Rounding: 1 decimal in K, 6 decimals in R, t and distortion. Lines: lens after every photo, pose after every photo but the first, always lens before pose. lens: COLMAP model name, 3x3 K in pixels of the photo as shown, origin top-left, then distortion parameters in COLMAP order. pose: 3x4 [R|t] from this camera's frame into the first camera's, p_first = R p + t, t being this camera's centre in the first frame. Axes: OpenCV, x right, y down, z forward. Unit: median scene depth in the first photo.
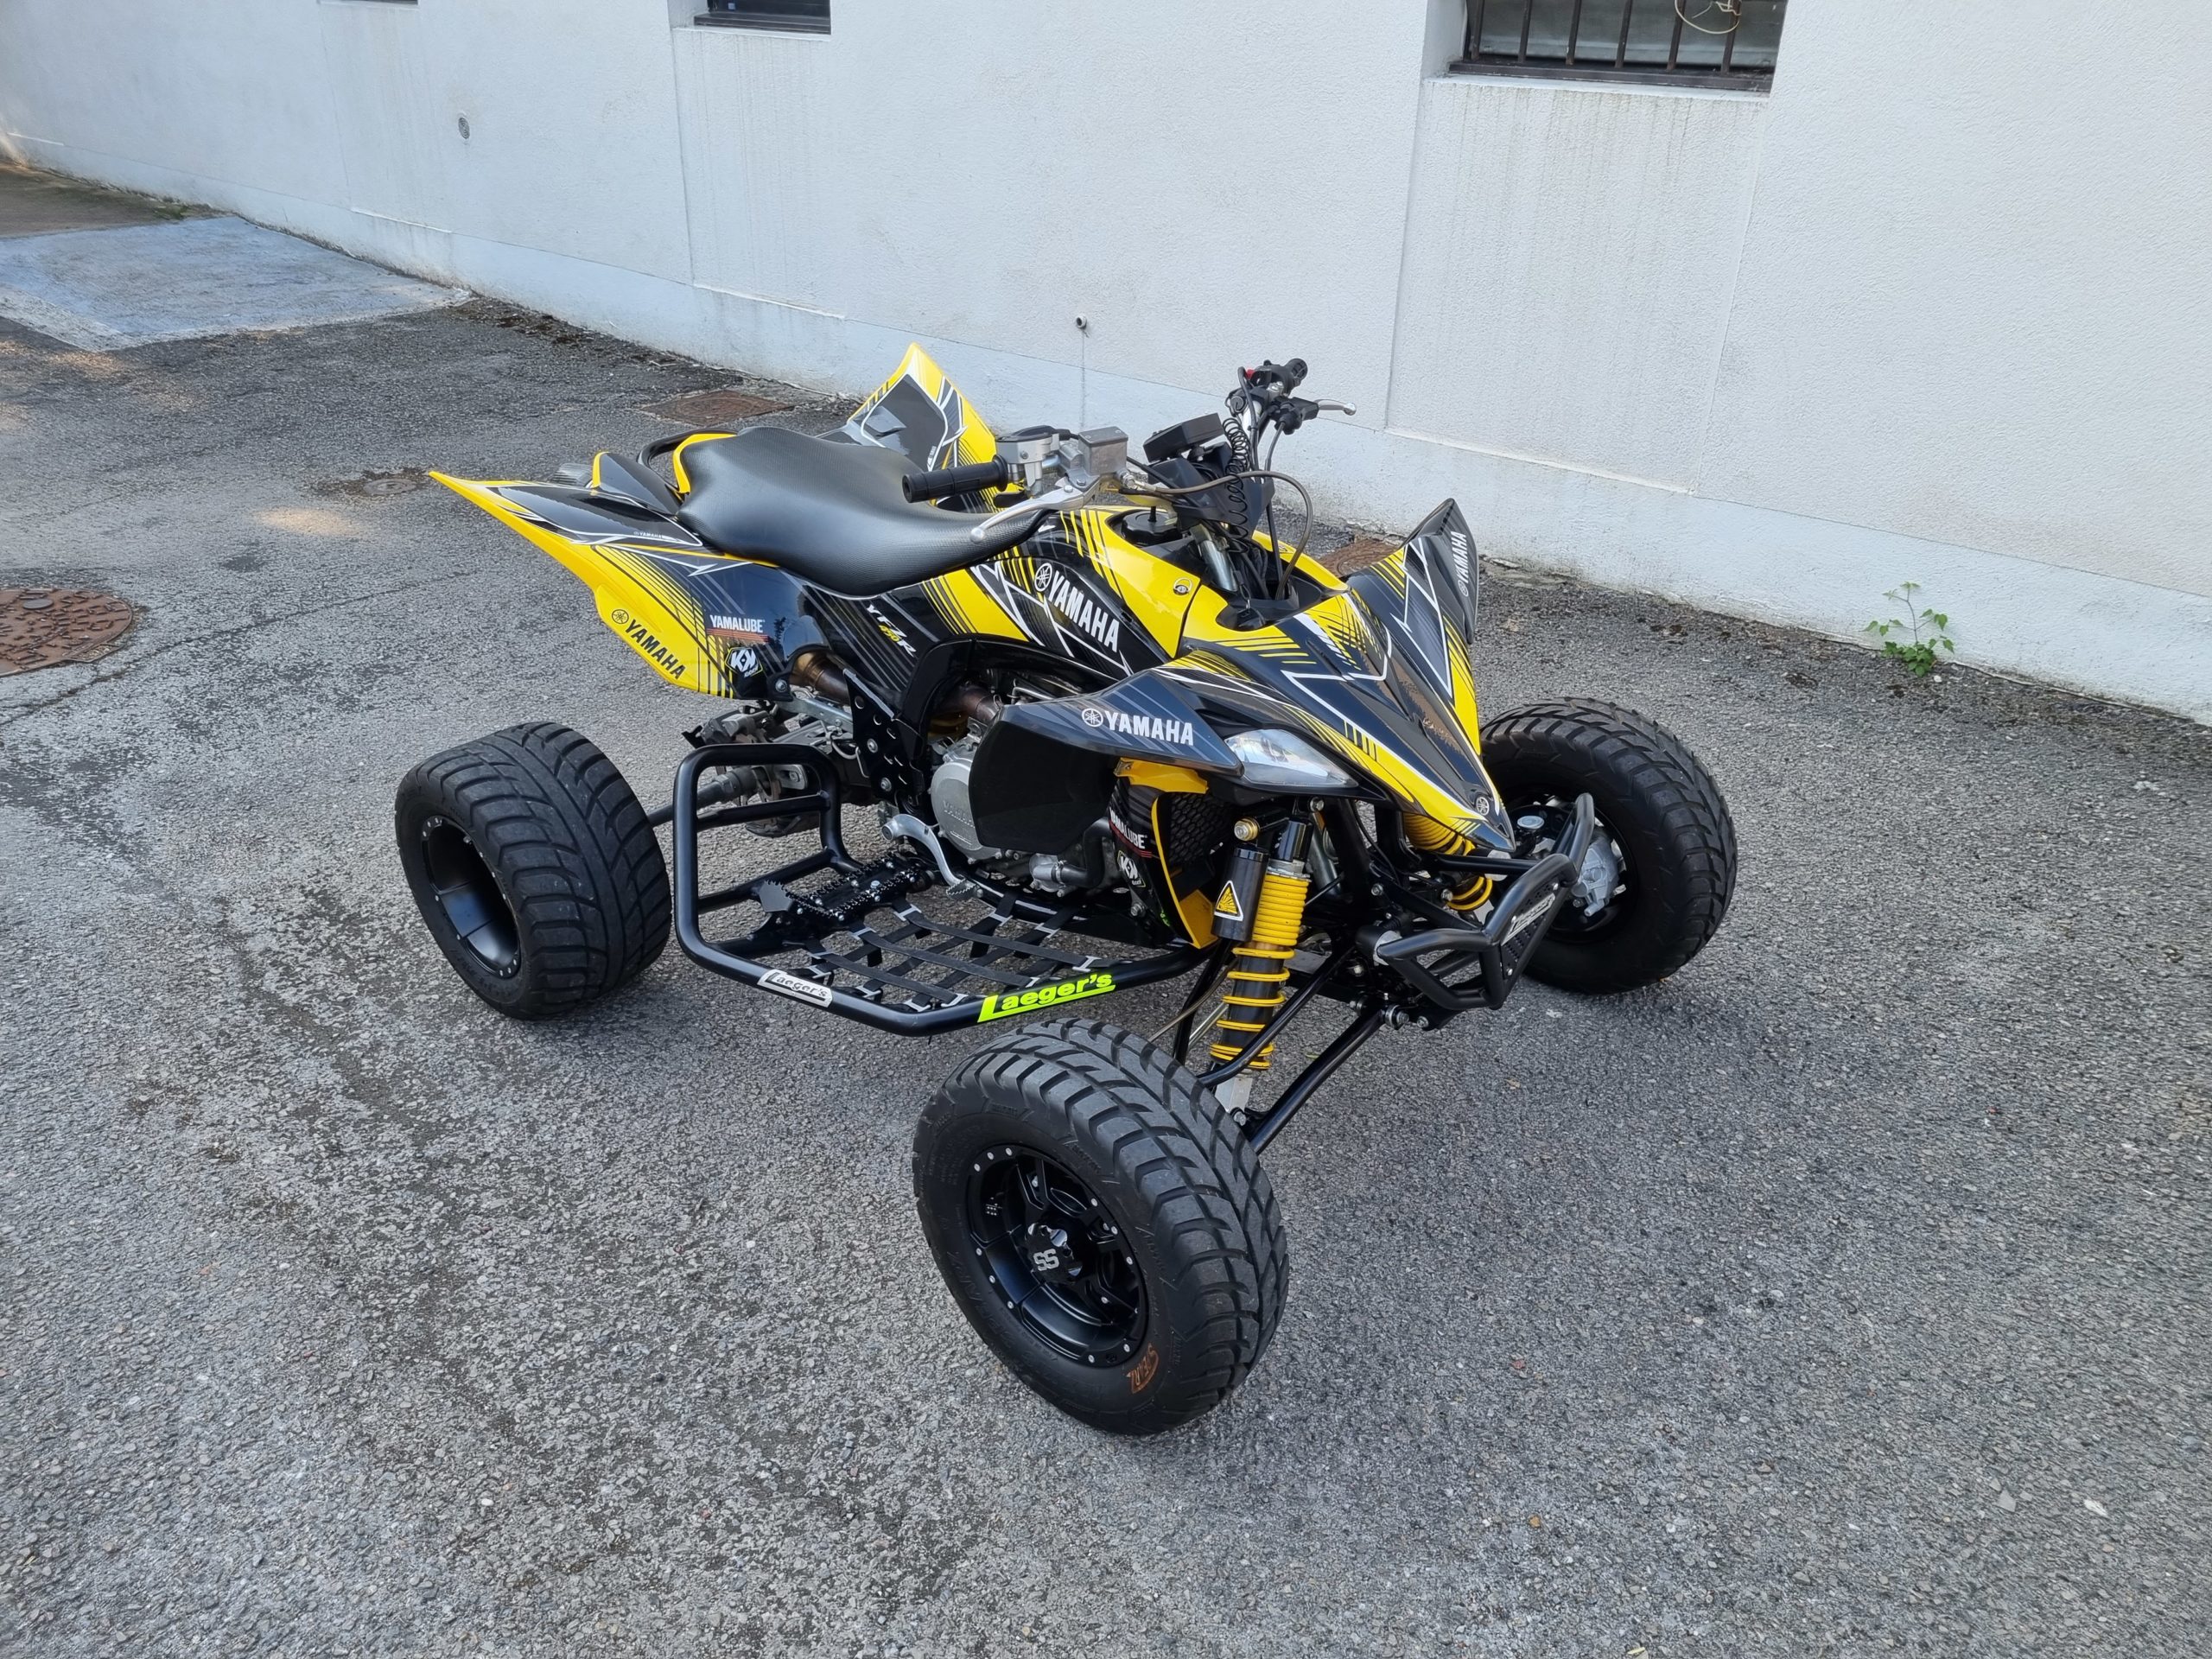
lens RADIAL K [[1668.4, 0, 1118.0], [0, 1668.4, 825.4], [0, 0, 1]] dist [0.065229, -0.057534]
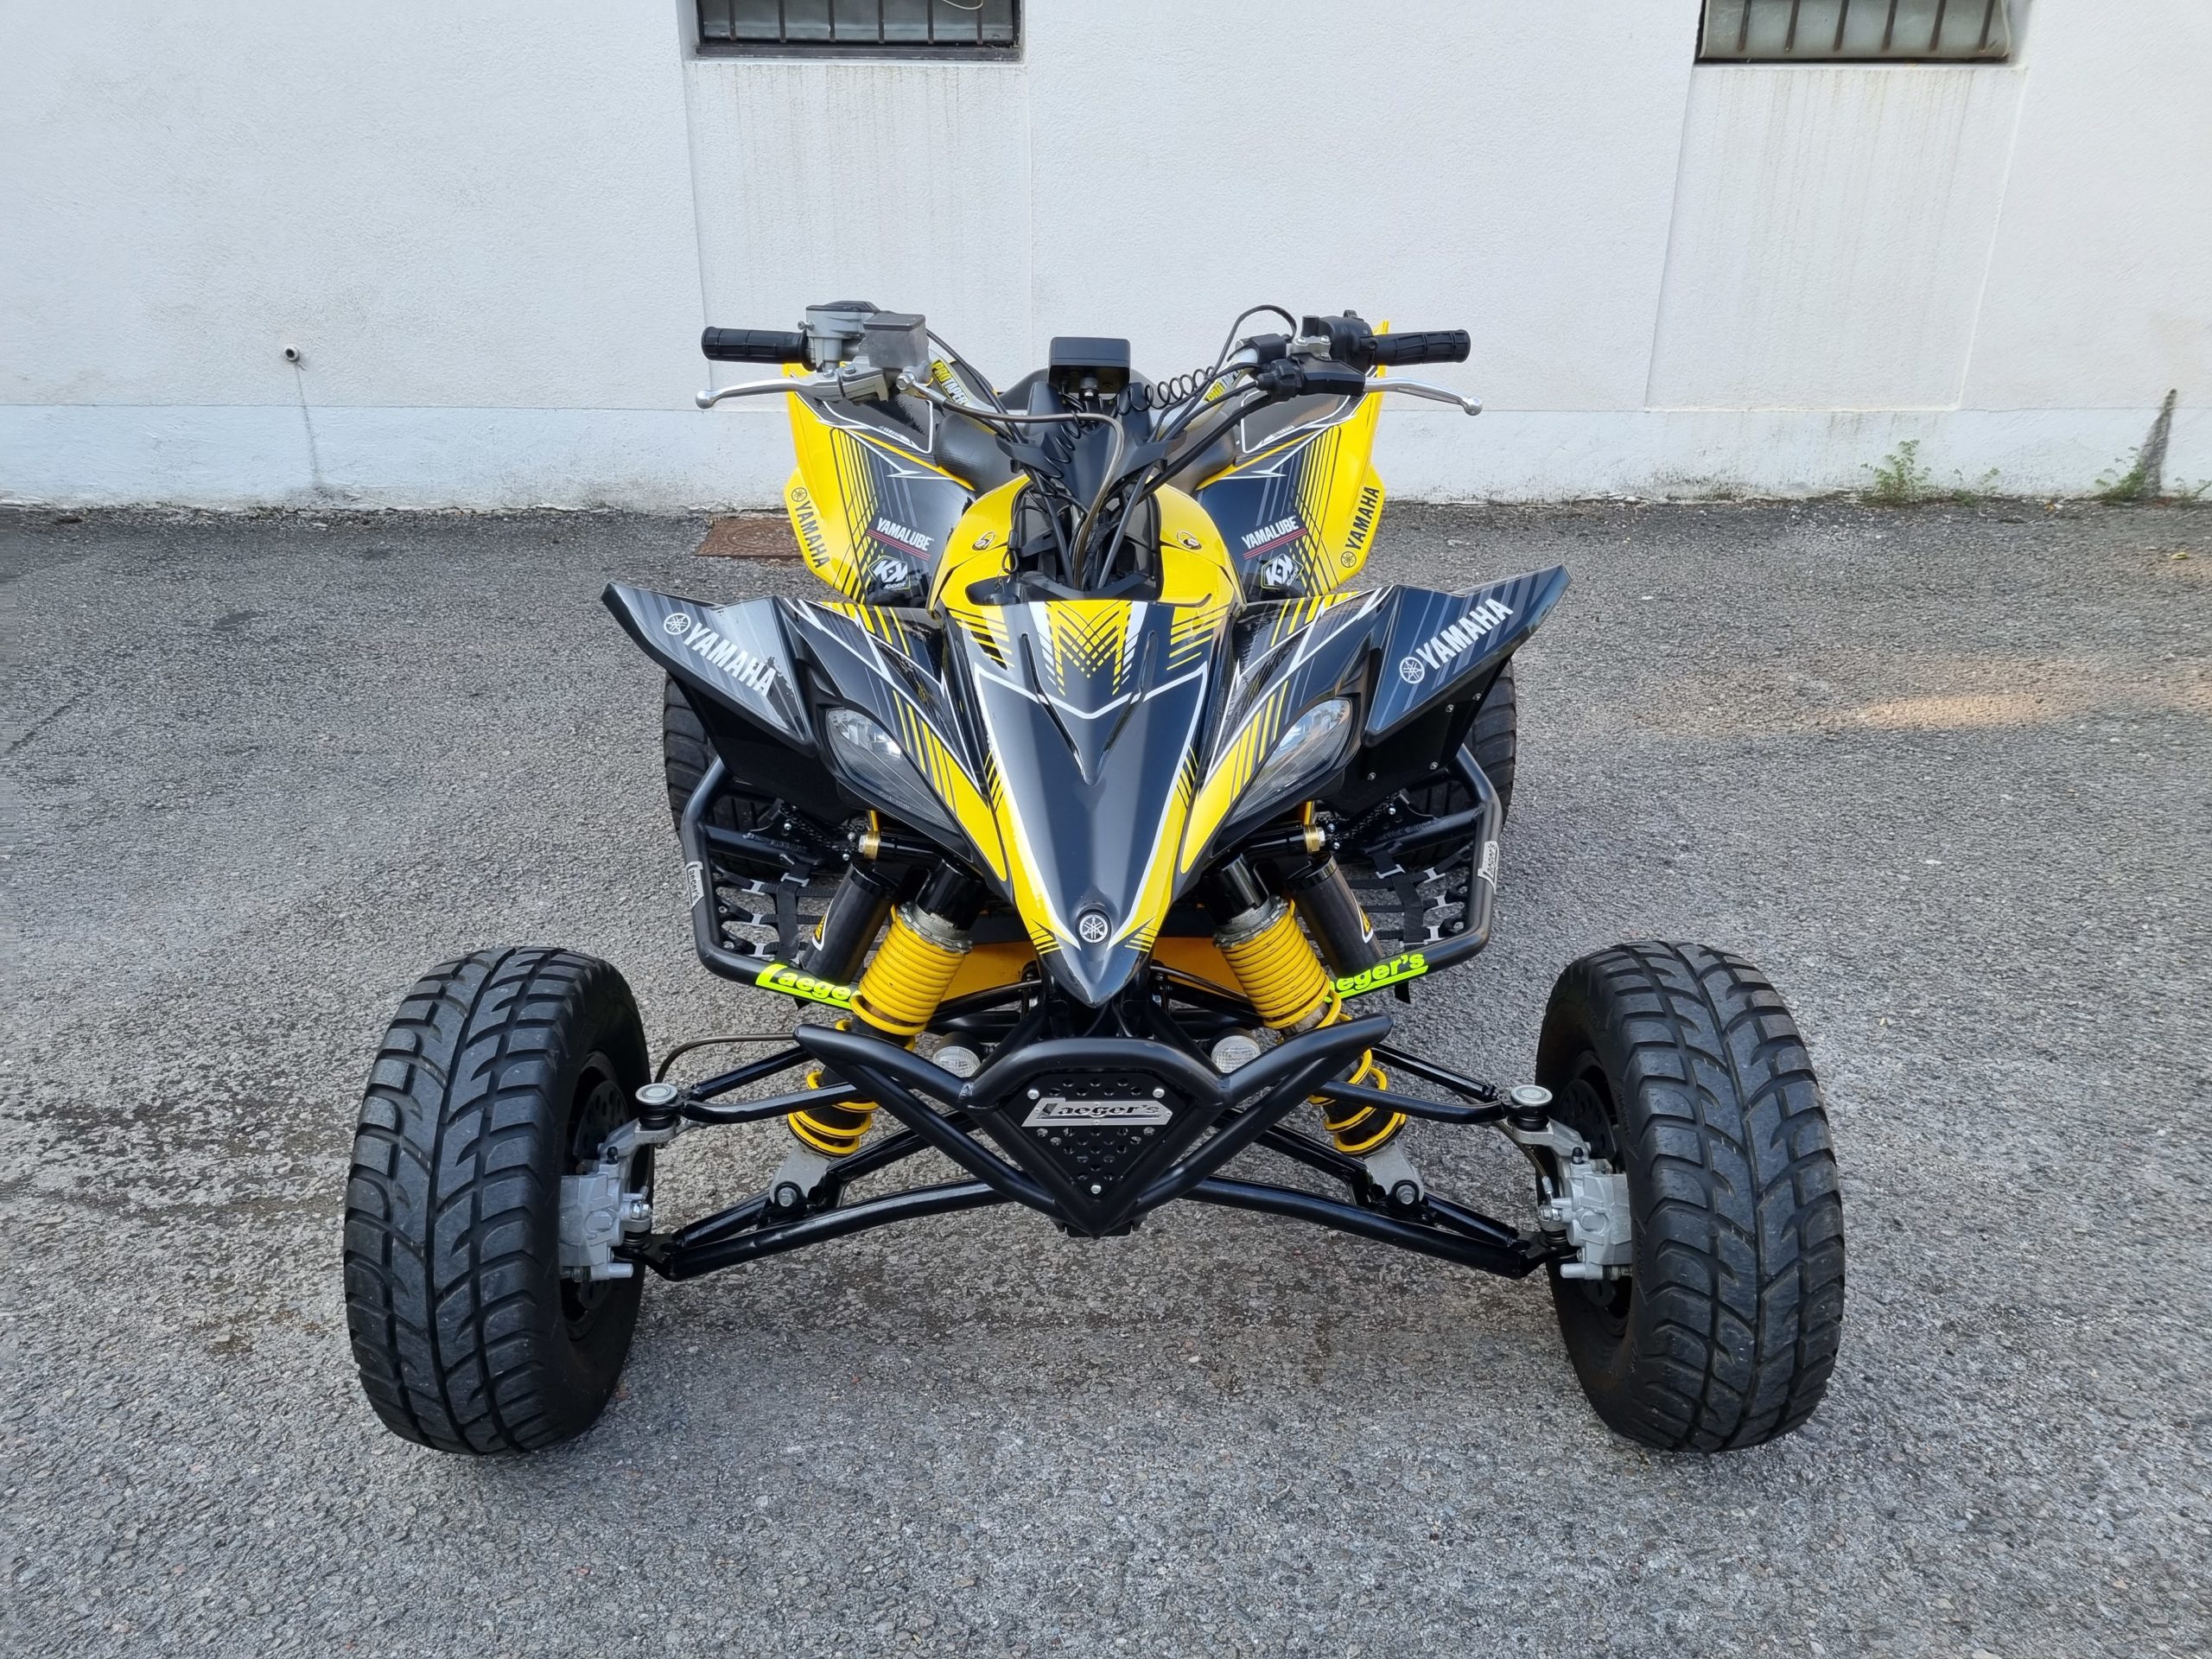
lens RADIAL K [[1663.9, 0, 1098.4], [0, 1663.9, 841.9], [0, 0, 1]] dist [0.062698, -0.057981]
pose [[0.736944, -0.290850, 0.610180, -0.751466], [0.315789, 0.946269, 0.069658, 0.031705], [-0.597655, 0.141354, 0.789195, 0.199494]]
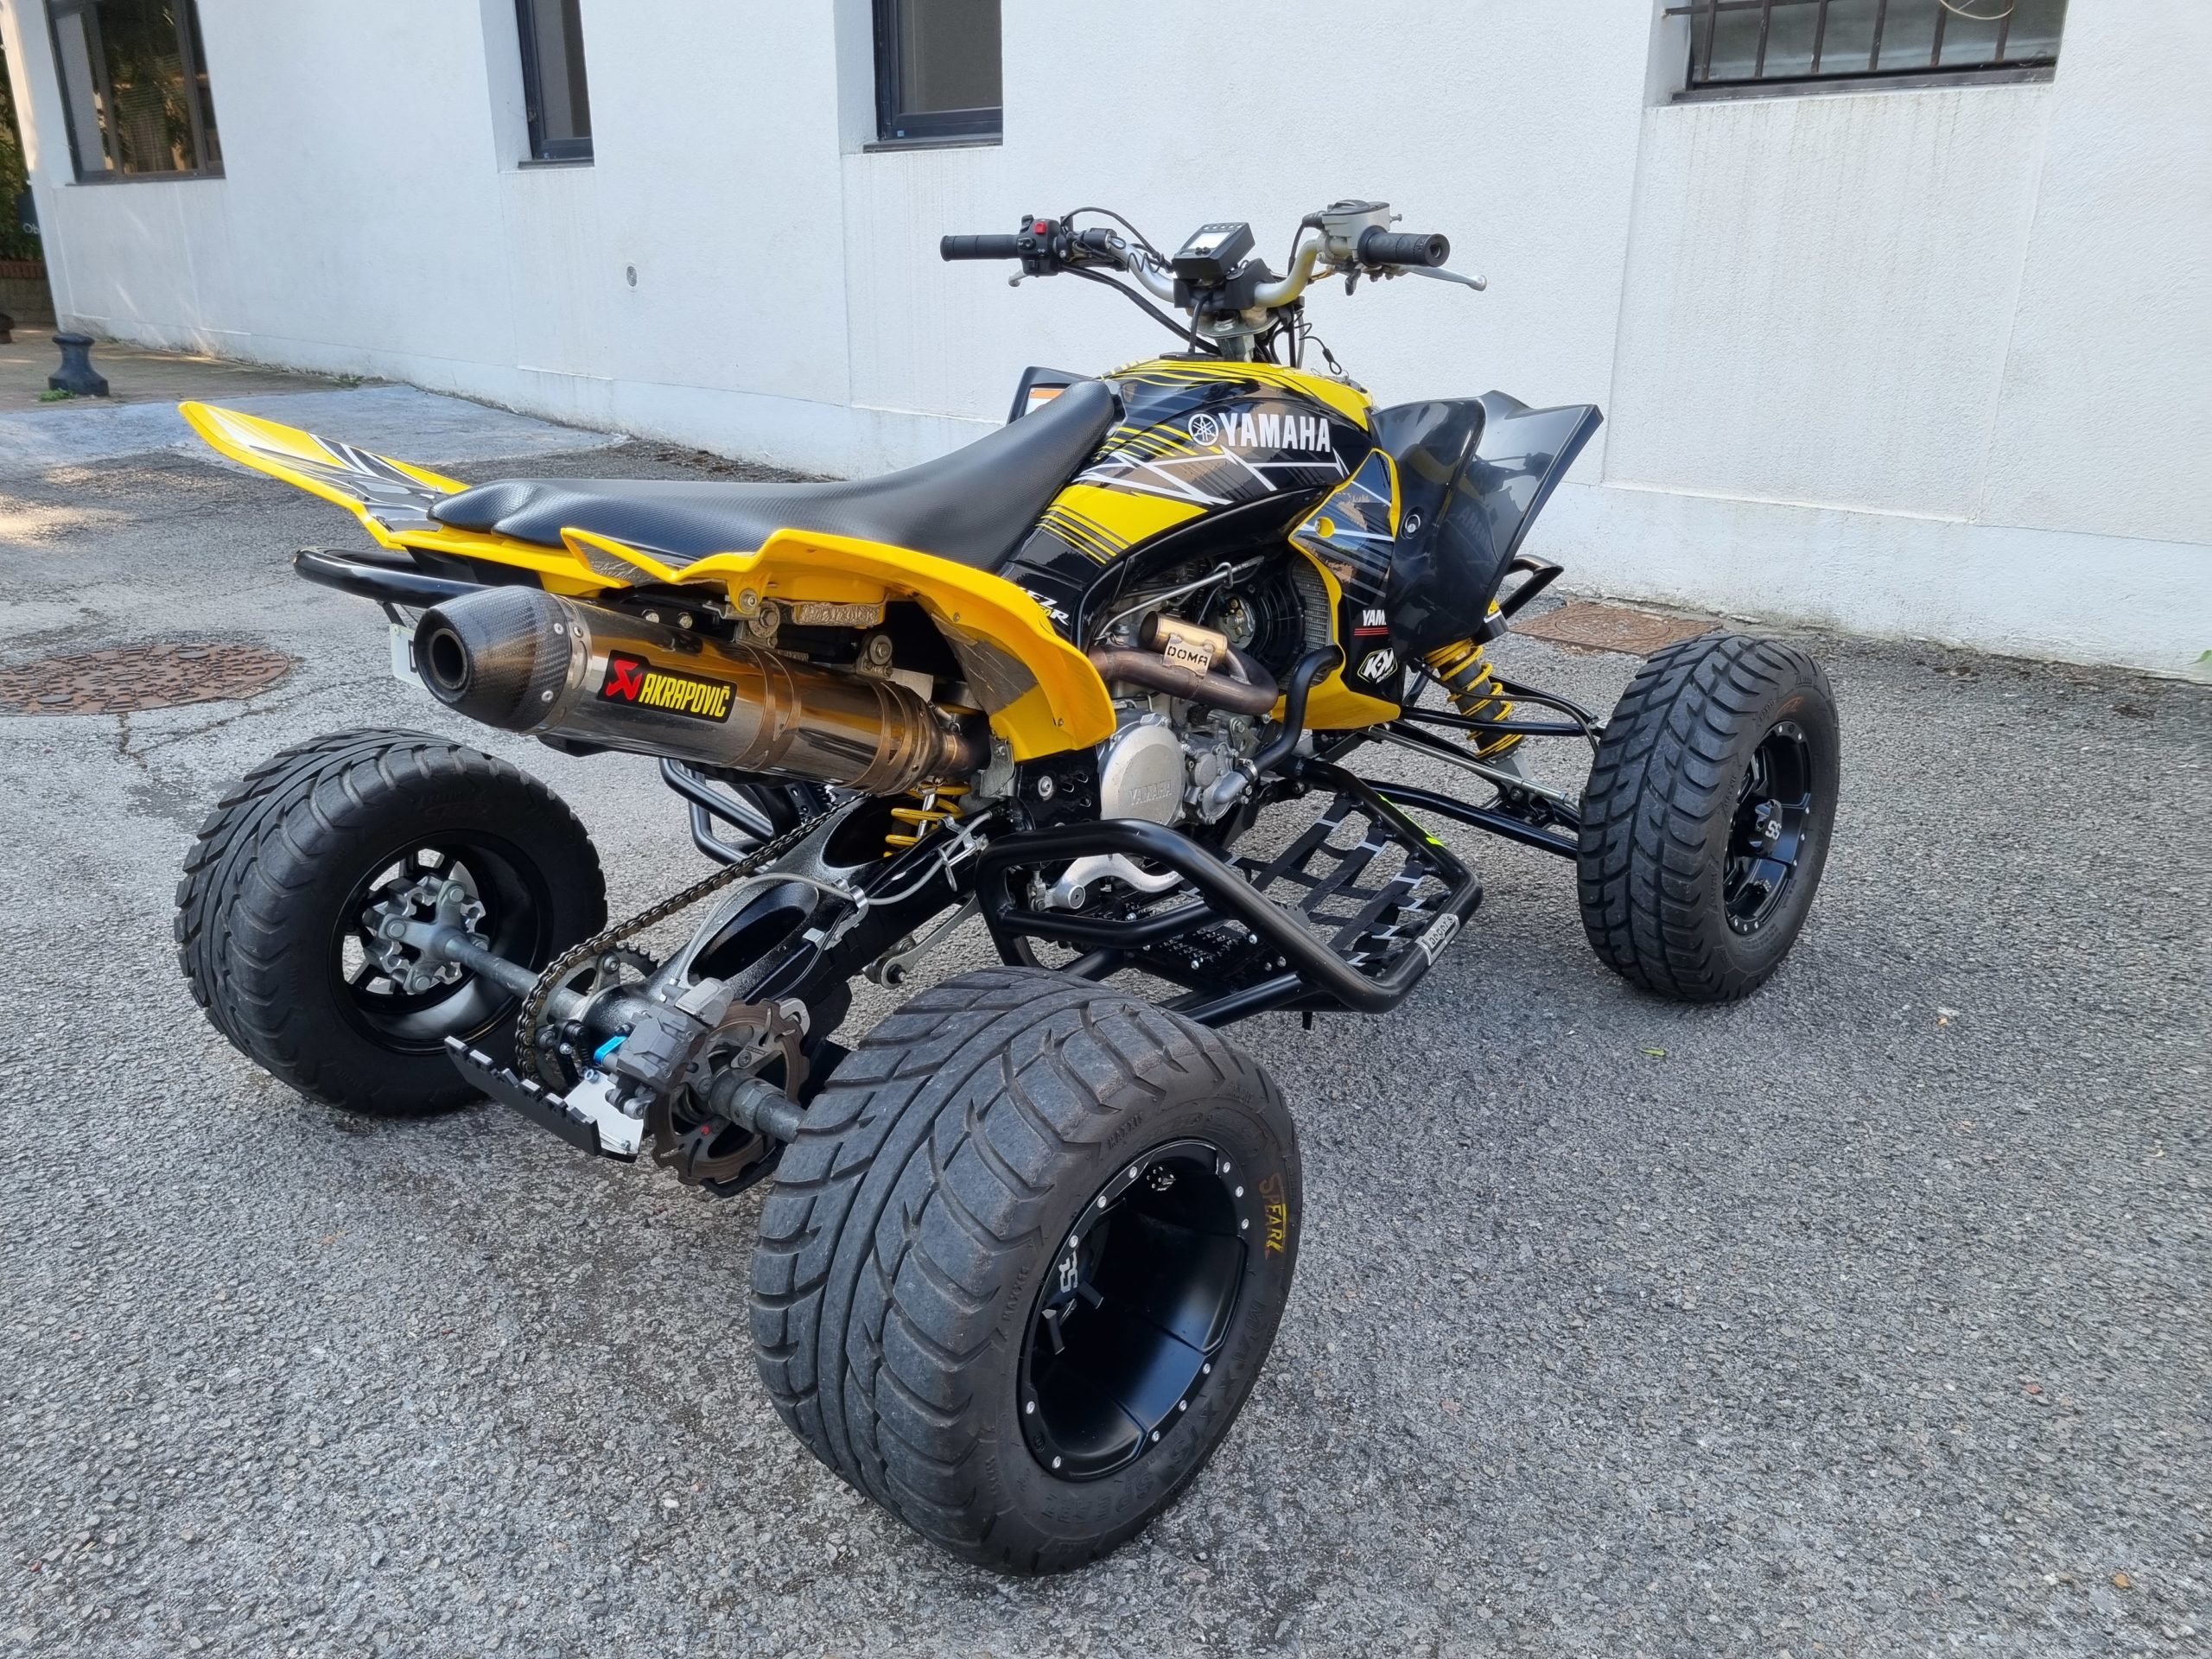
lens RADIAL K [[1669.3, 0, 1098.3], [0, 1669.3, 835.2], [0, 0, 1]] dist [0.062985, -0.060894]
pose [[0.997561, 0.002617, -0.069749, -0.107646], [-0.011759, 0.991314, -0.130991, 0.165463], [0.068800, 0.131492, 0.988927, 0.187248]]
